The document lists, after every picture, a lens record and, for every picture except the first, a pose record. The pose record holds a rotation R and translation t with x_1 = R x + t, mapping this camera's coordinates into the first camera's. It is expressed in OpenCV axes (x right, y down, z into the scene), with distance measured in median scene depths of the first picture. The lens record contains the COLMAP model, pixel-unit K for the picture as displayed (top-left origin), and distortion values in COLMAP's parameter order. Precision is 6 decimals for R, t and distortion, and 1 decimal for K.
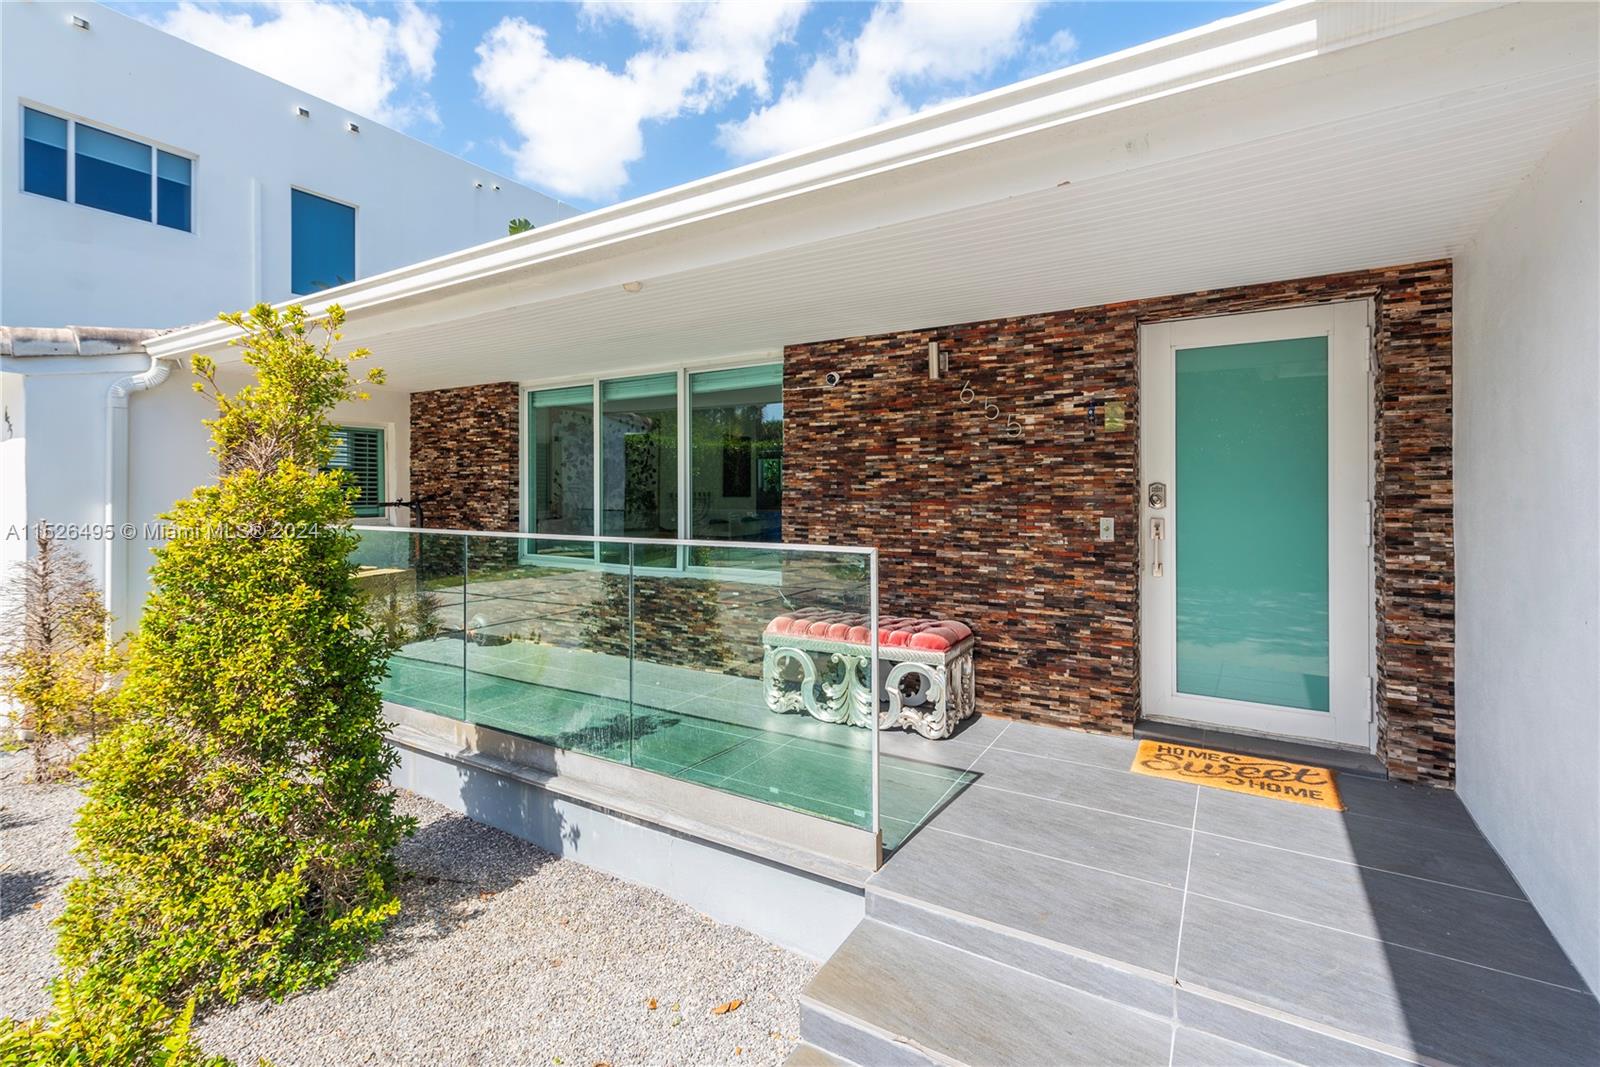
lens RADIAL K [[726.8, 0, 805.4], [0, 726.8, 486.4], [0, 0, 1]] dist [0.001934, 0.000138]
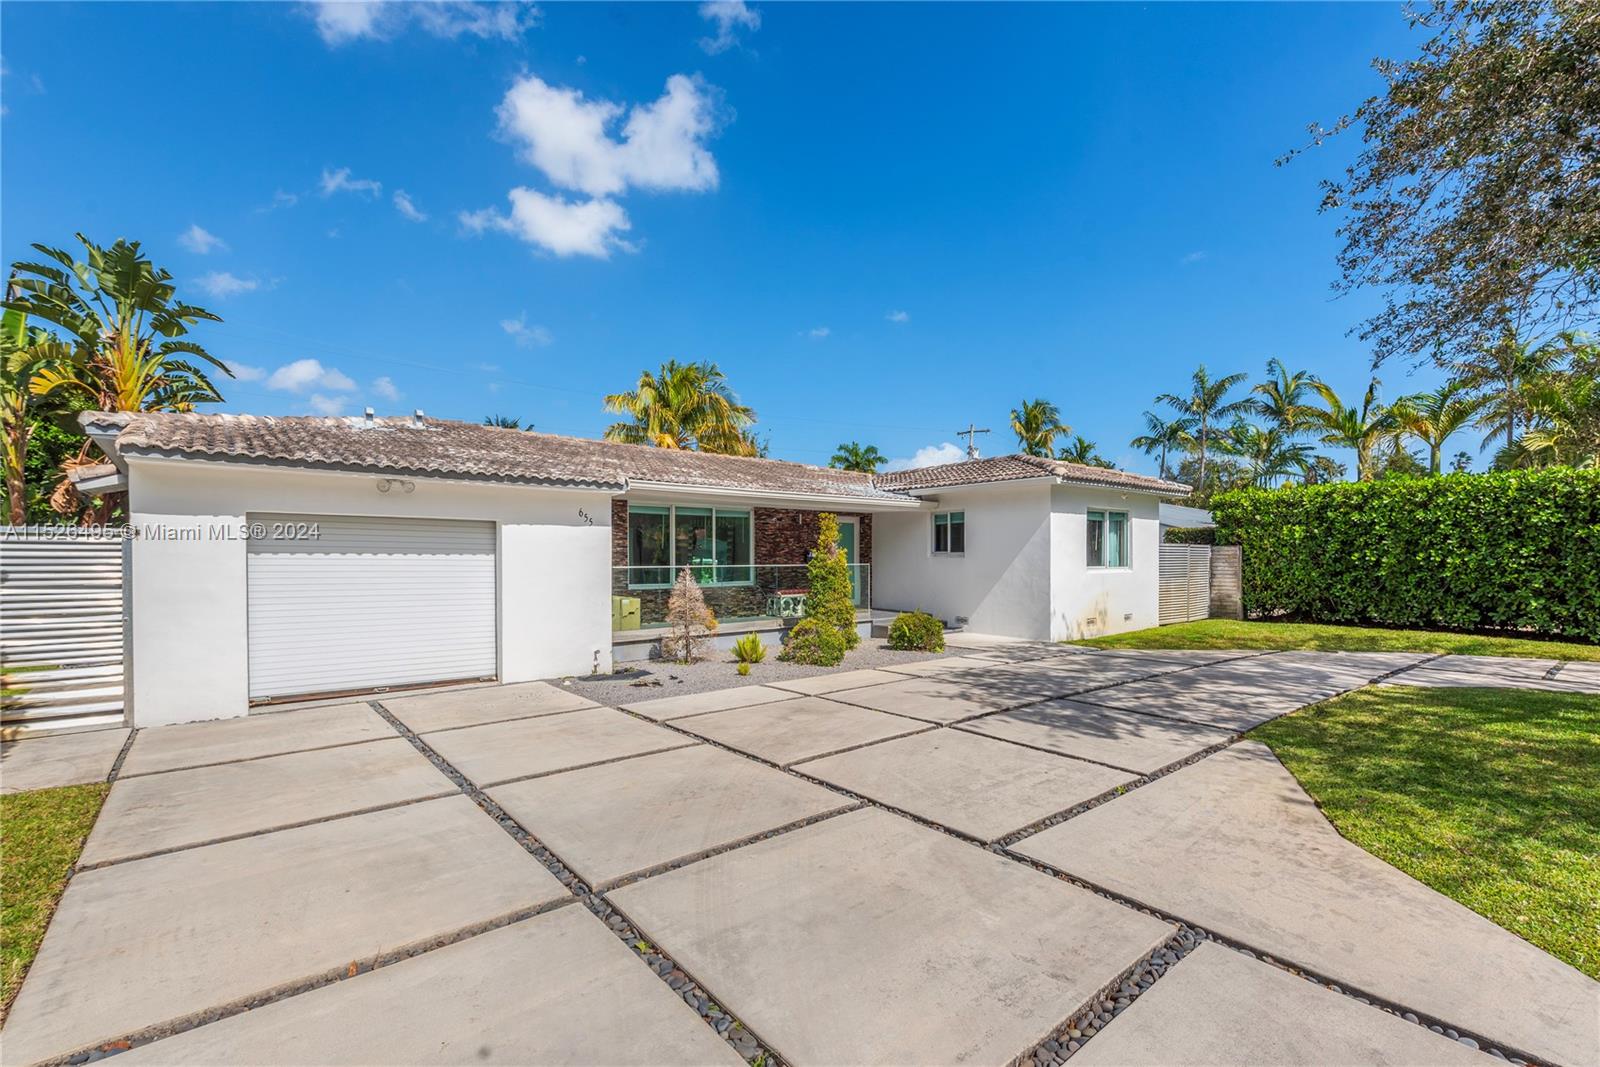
lens RADIAL K [[712.7, 0, 799.0], [0, 712.7, 561.9], [0, 0, 1]] dist [0.001471, 0.000066]
pose [[0.318453, -0.004986, 0.947926, -3.292647], [-0.005347, 0.999961, 0.007056, 0.020402], [-0.947924, -0.007316, 0.318414, -0.153340]]
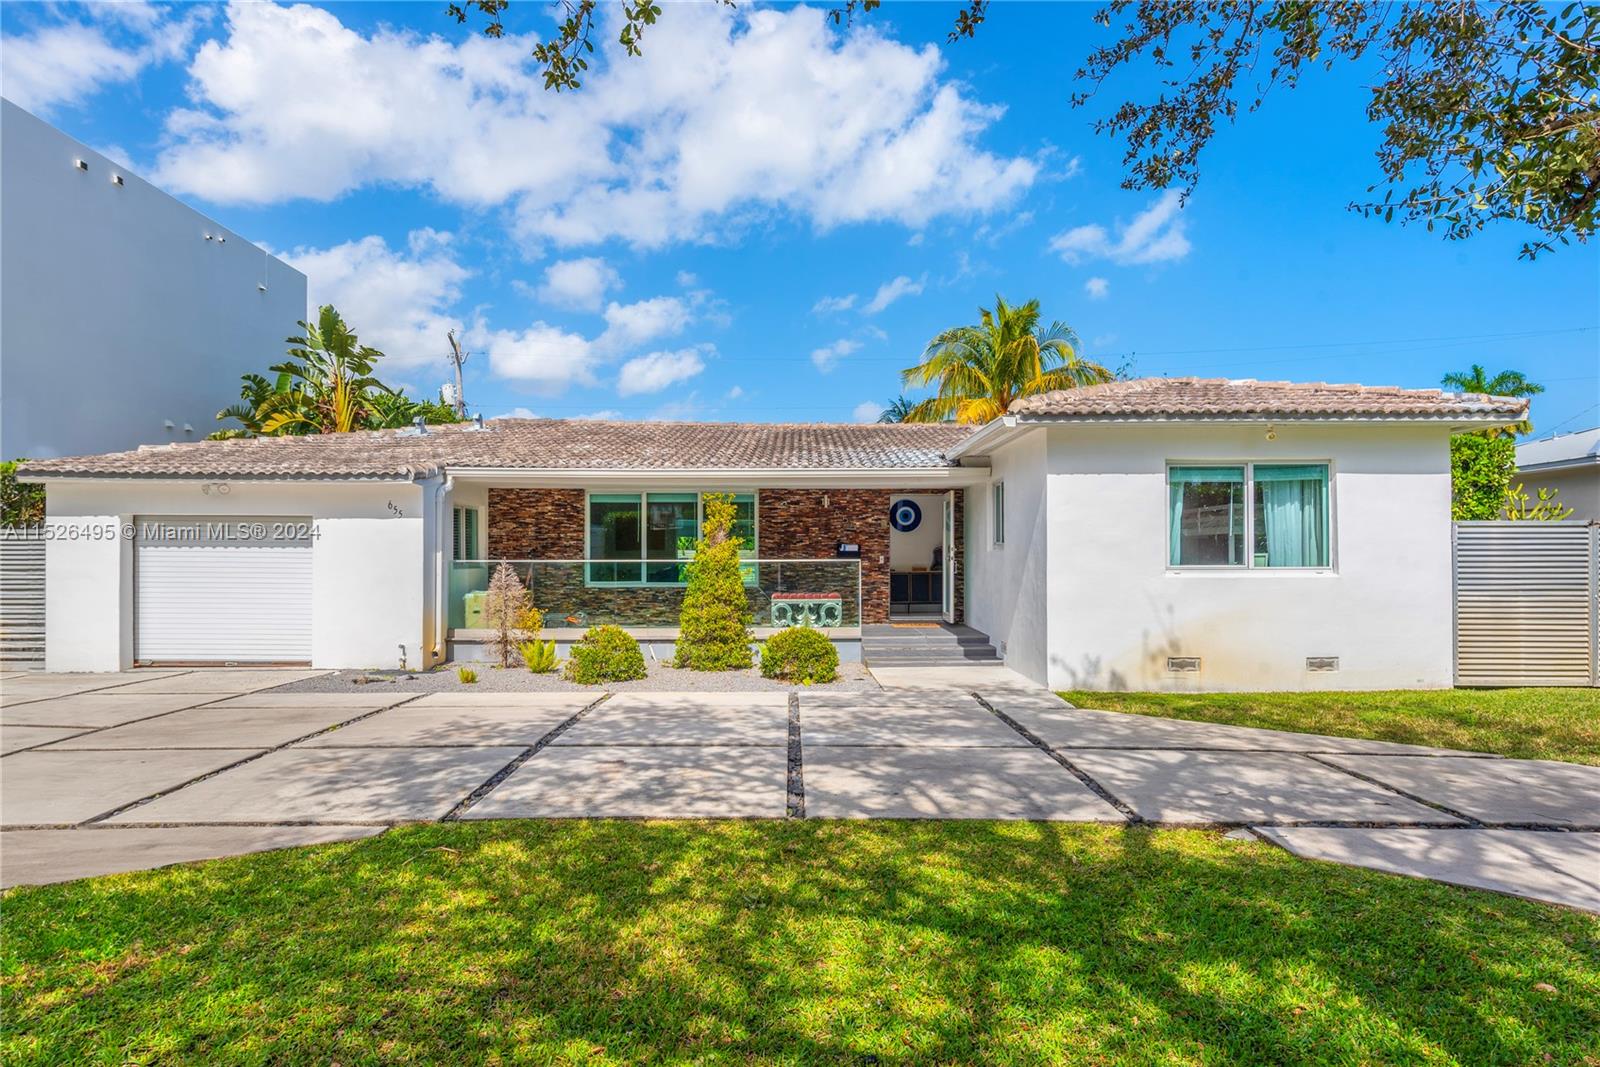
lens RADIAL K [[876.0, 0, 803.0], [0, 876.0, 555.5], [0, 0, 1]] dist [0.022651, 0.000084]
pose [[0.847883, 0.002662, 0.530176, -1.722450], [-0.003918, 0.999992, 0.001245, 0.034689], [-0.530168, -0.003133, 0.847887, -1.865038]]
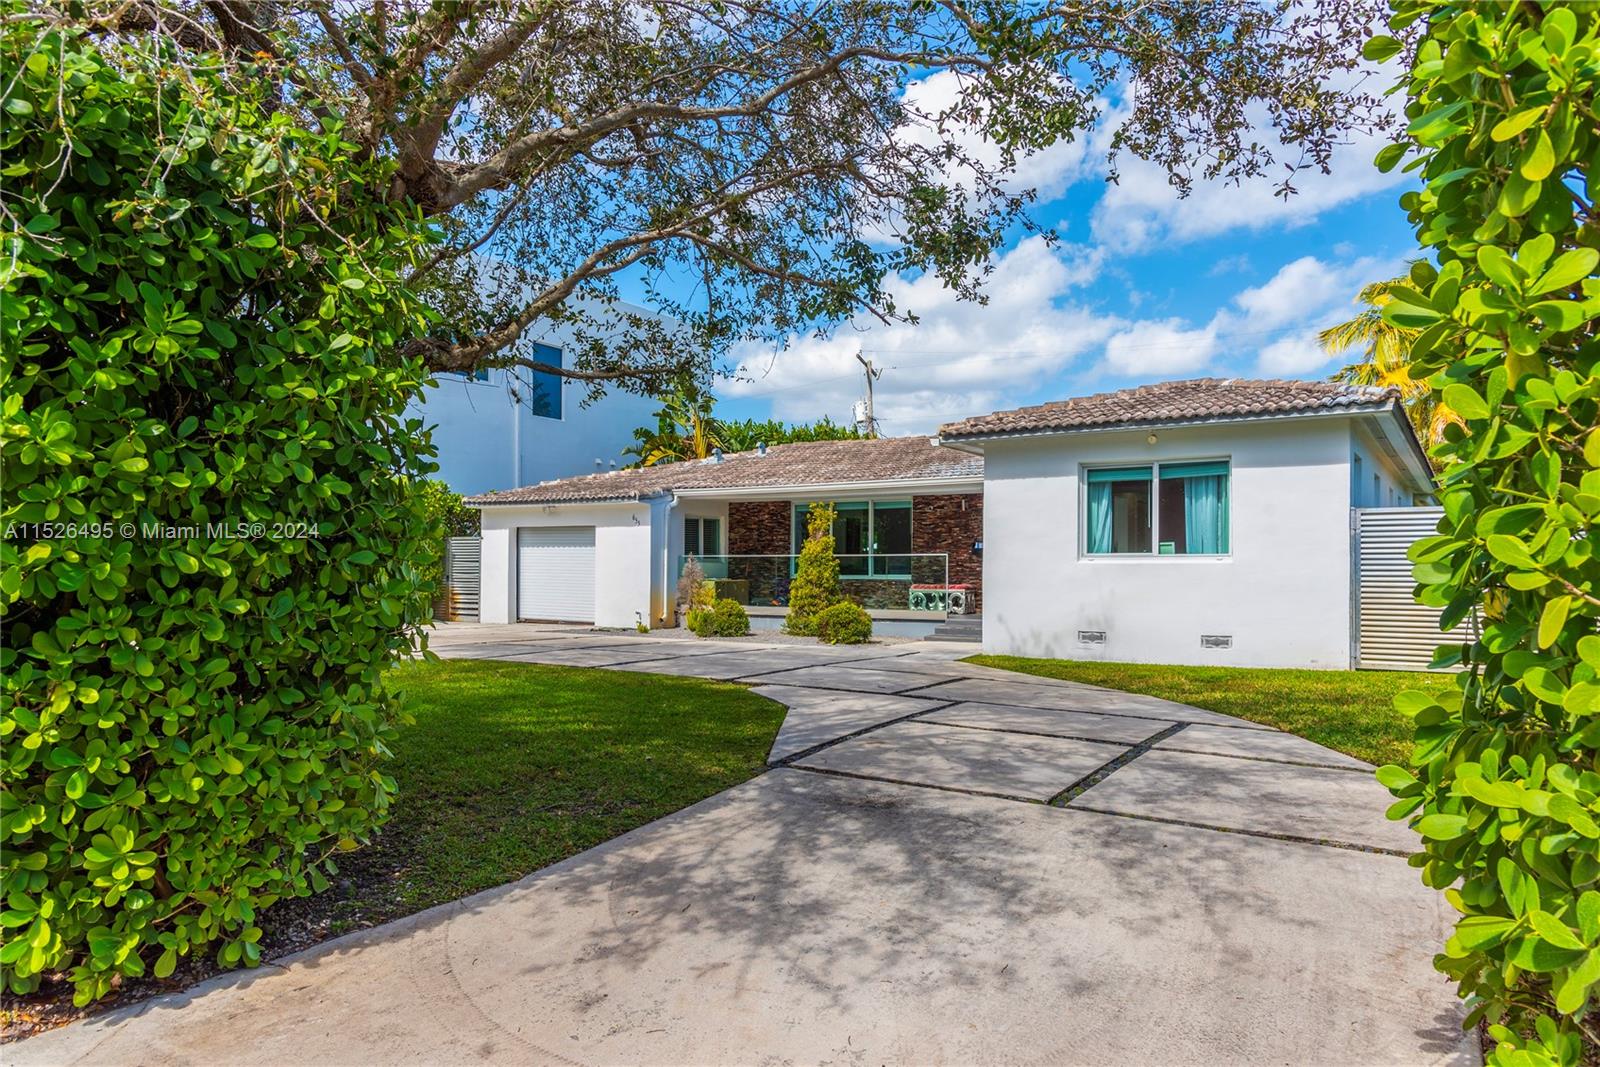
lens RADIAL K [[1067.5, 0, 796.4], [0, 1067.5, 570.5], [0, 0, 1]] dist [-0.002083, -0.000229]
pose [[0.999625, 0.008747, -0.025941, -0.442418], [-0.008701, 0.999960, 0.001874, 0.116968], [0.025957, -0.001647, 0.999662, -3.789811]]
